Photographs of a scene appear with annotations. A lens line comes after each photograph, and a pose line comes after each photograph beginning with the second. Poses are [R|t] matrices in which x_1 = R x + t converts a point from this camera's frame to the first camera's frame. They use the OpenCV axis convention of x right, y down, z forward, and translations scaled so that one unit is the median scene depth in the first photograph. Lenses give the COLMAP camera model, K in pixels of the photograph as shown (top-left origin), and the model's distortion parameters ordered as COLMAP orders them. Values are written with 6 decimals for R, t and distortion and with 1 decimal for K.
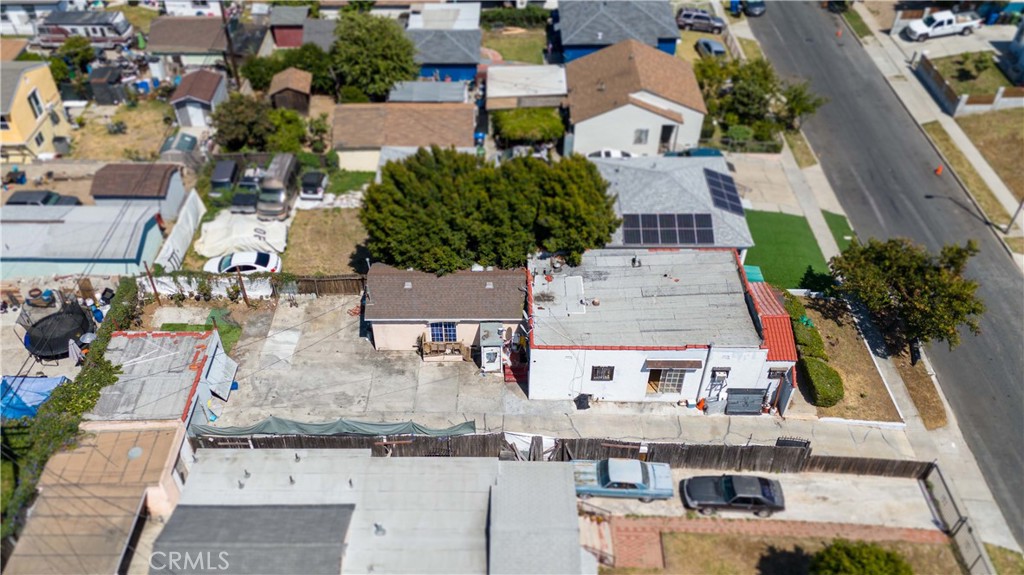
lens RADIAL K [[799.0, 0, 493.9], [0, 799.0, 302.2], [0, 0, 1]] dist [0.086897, -0.078128]
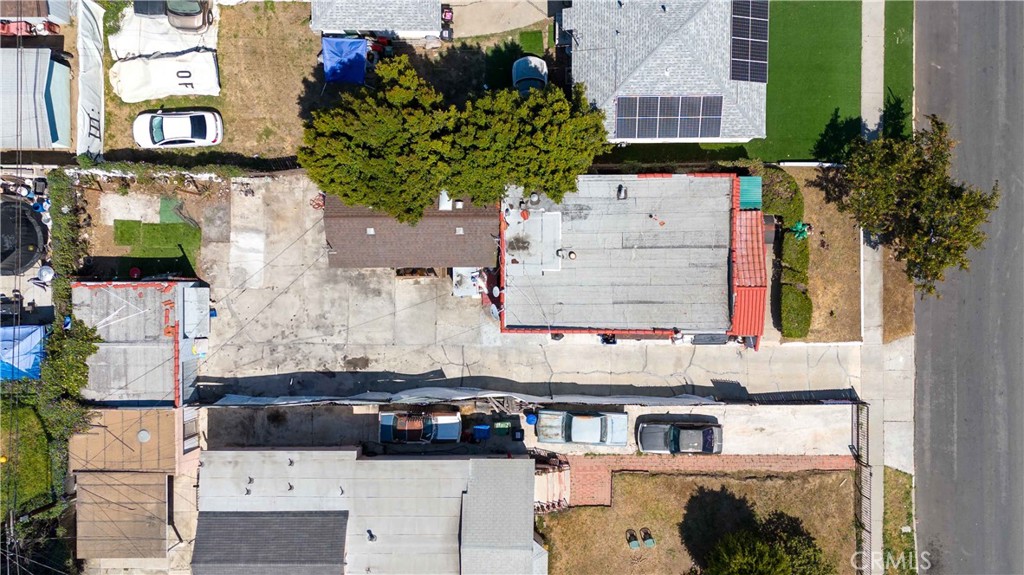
lens RADIAL K [[878.3, 0, 541.4], [0, 878.3, 286.0], [0, 0, 1]] dist [0.114419, -0.152760]
pose [[0.999948, -0.009681, -0.003350, 0.088888], [0.009179, 0.701568, 0.712544, -0.675594], [-0.004548, -0.712537, 0.701620, 0.231894]]
